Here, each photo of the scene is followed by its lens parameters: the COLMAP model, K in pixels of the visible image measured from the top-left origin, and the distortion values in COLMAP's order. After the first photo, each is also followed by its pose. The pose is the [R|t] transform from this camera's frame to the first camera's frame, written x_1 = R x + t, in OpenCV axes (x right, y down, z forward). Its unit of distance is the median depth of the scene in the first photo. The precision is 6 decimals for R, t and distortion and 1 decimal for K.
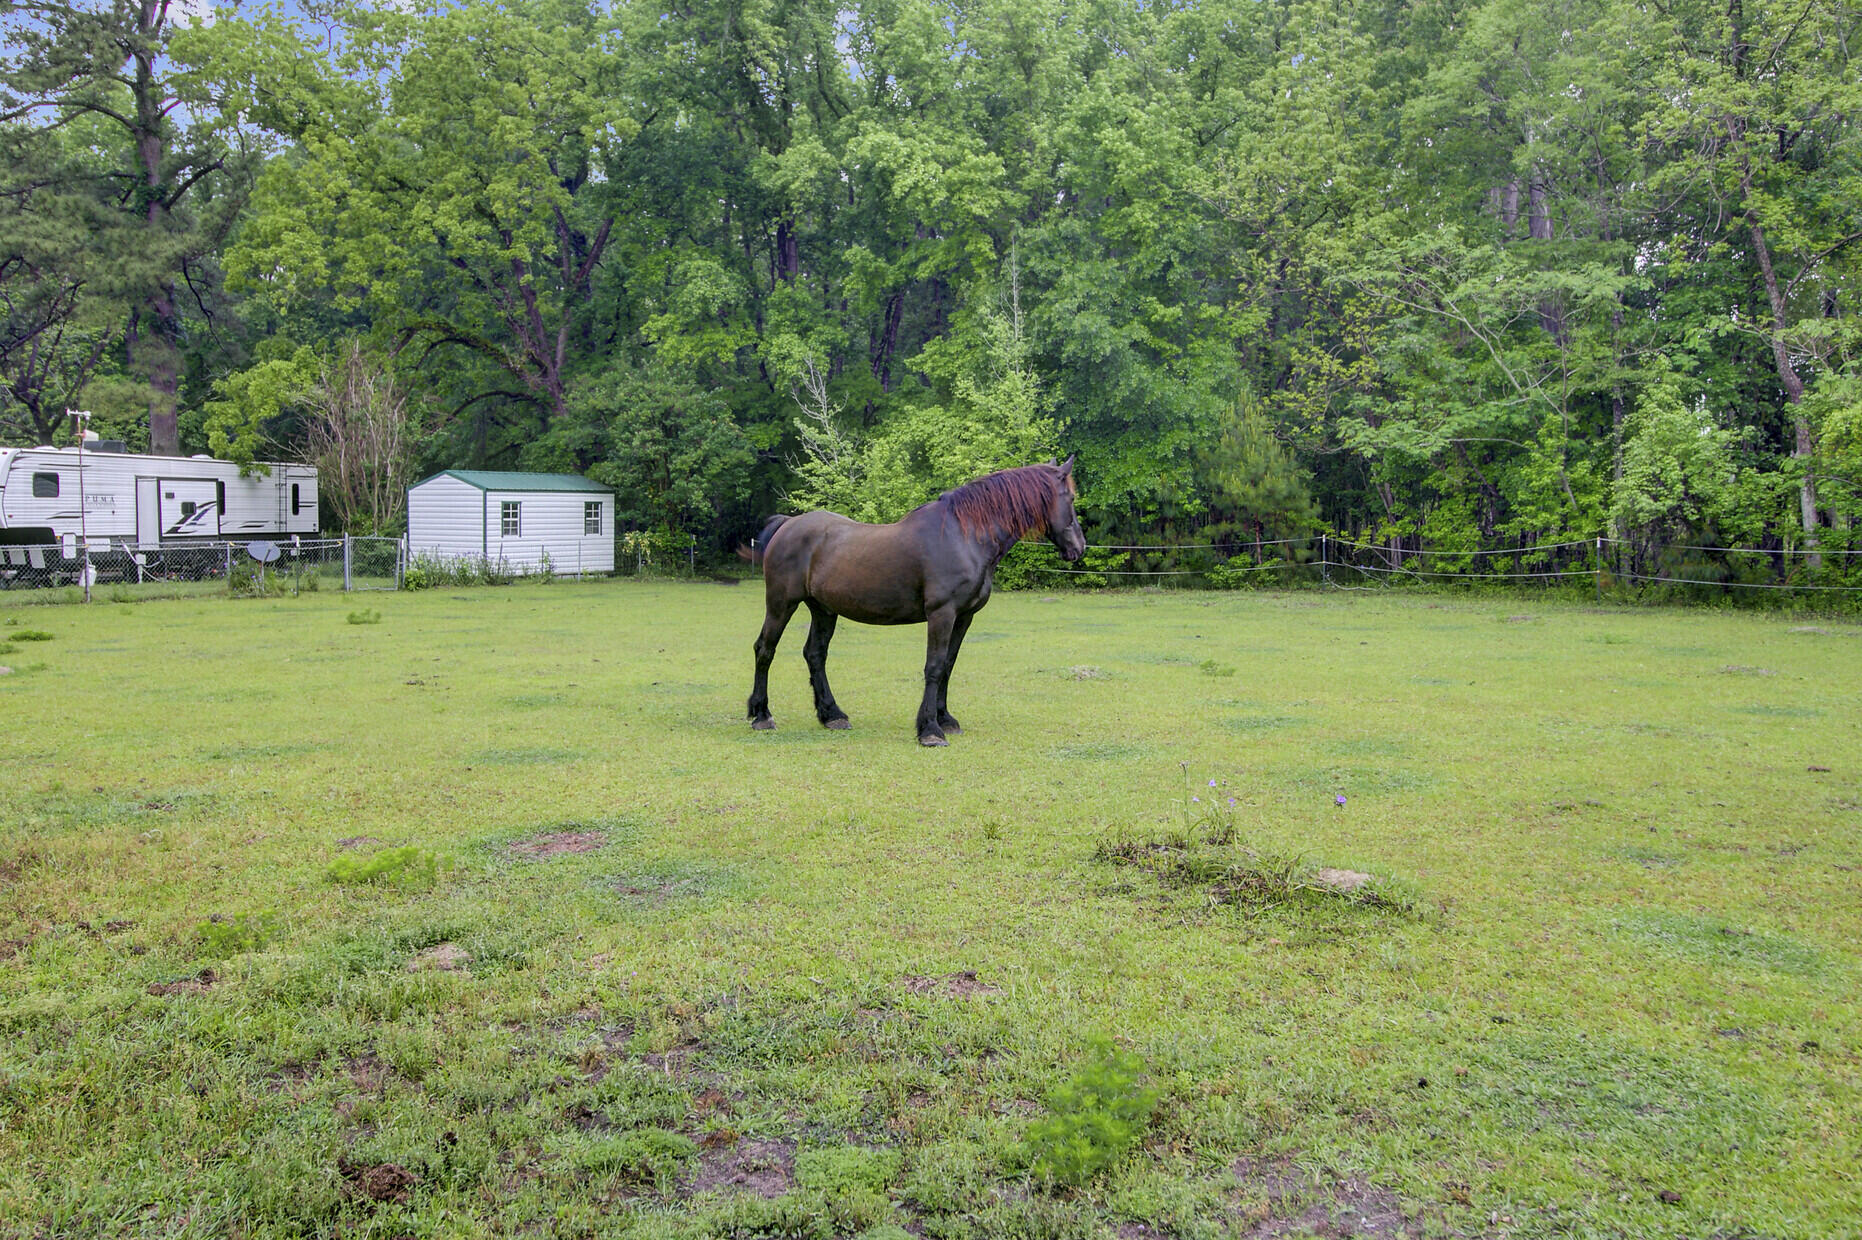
lens RADIAL K [[1533.9, 0, 931.0], [0, 1533.9, 620.0], [0, 0, 1]] dist [-0.003544, -0.000850]
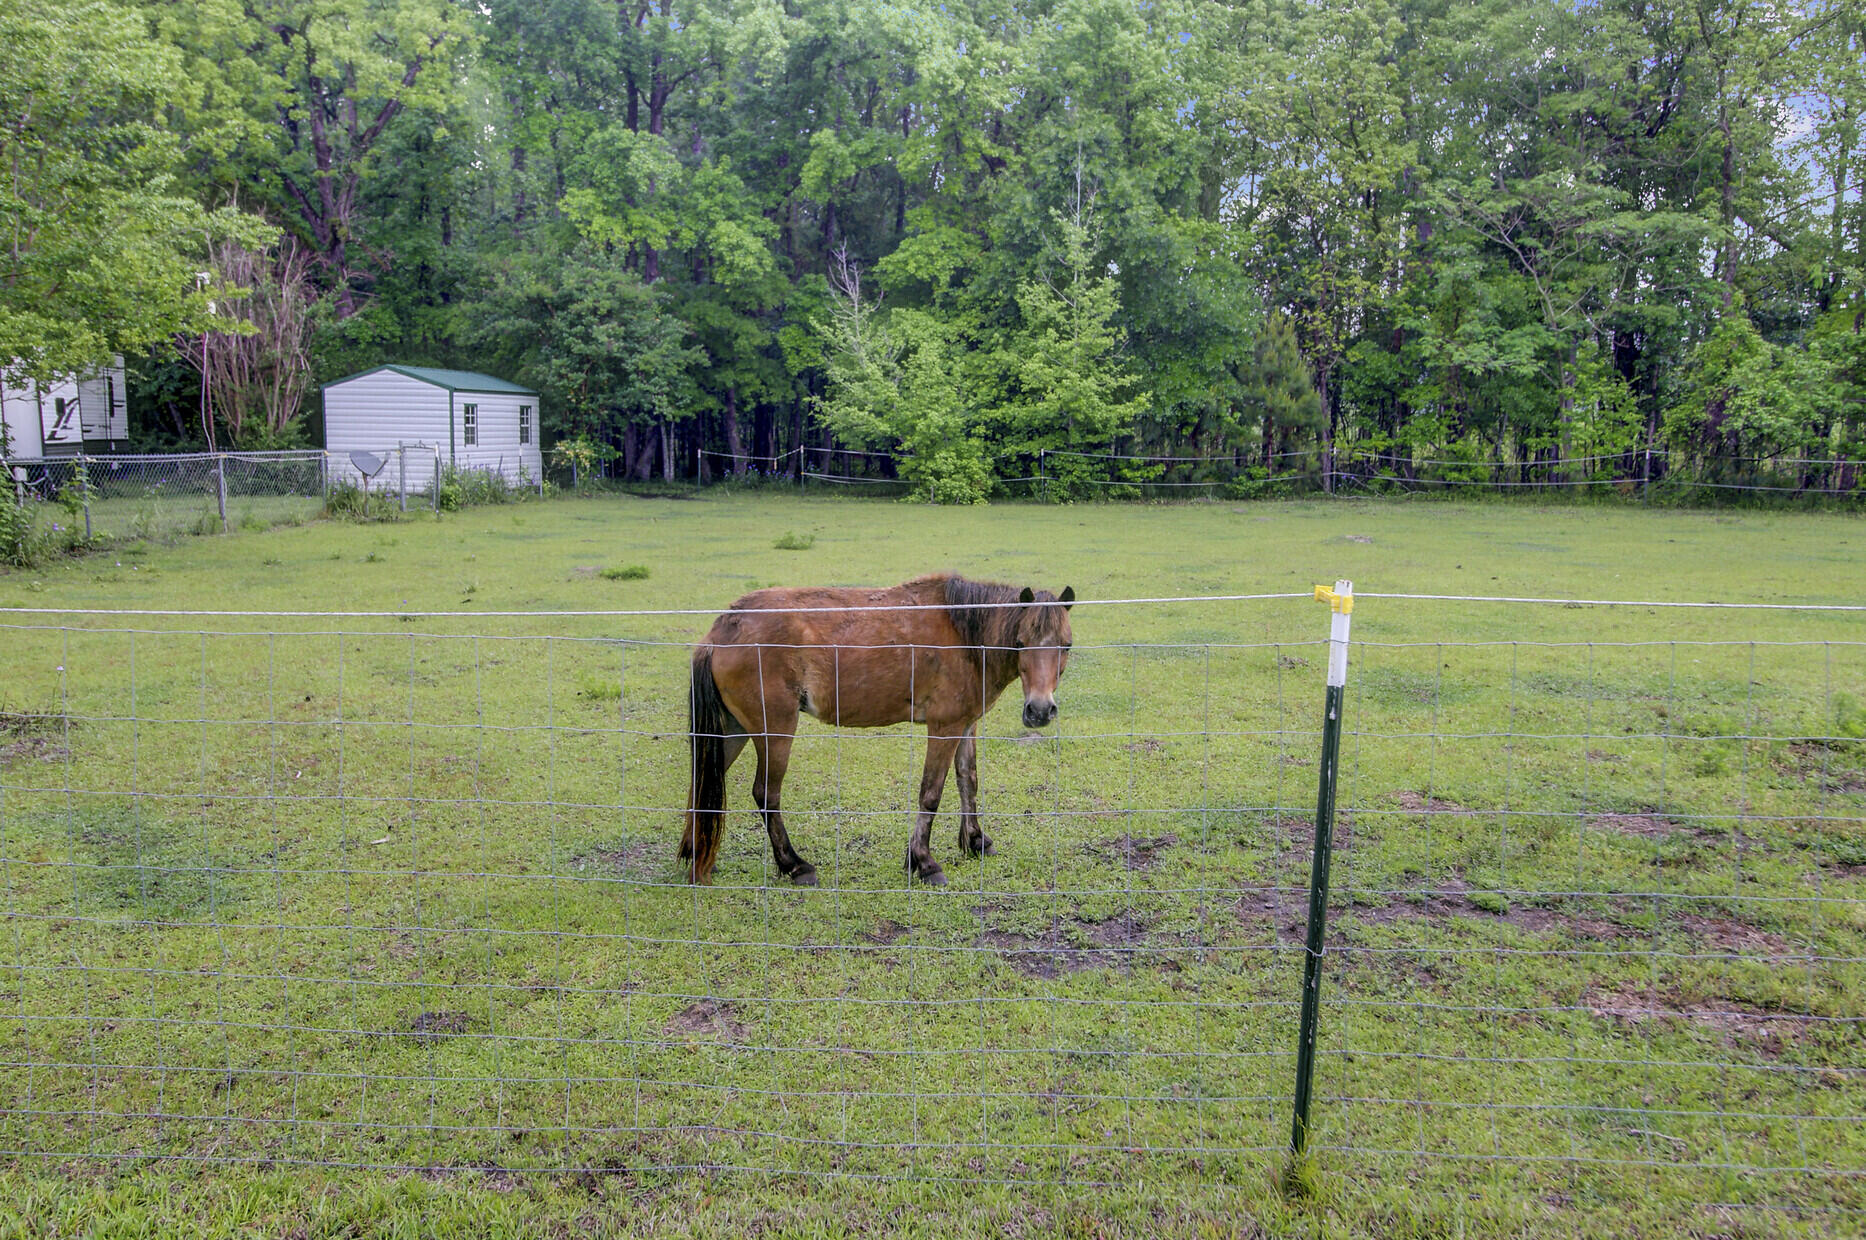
lens RADIAL K [[1537.2, 0, 933.0], [0, 1537.2, 620.0], [0, 0, 1]] dist [-0.003544, -0.000850]
pose [[0.902090, -0.044662, 0.429230, -0.410629], [0.020987, 0.997994, 0.059736, -0.004549], [-0.431037, -0.044879, 0.901217, 0.132381]]
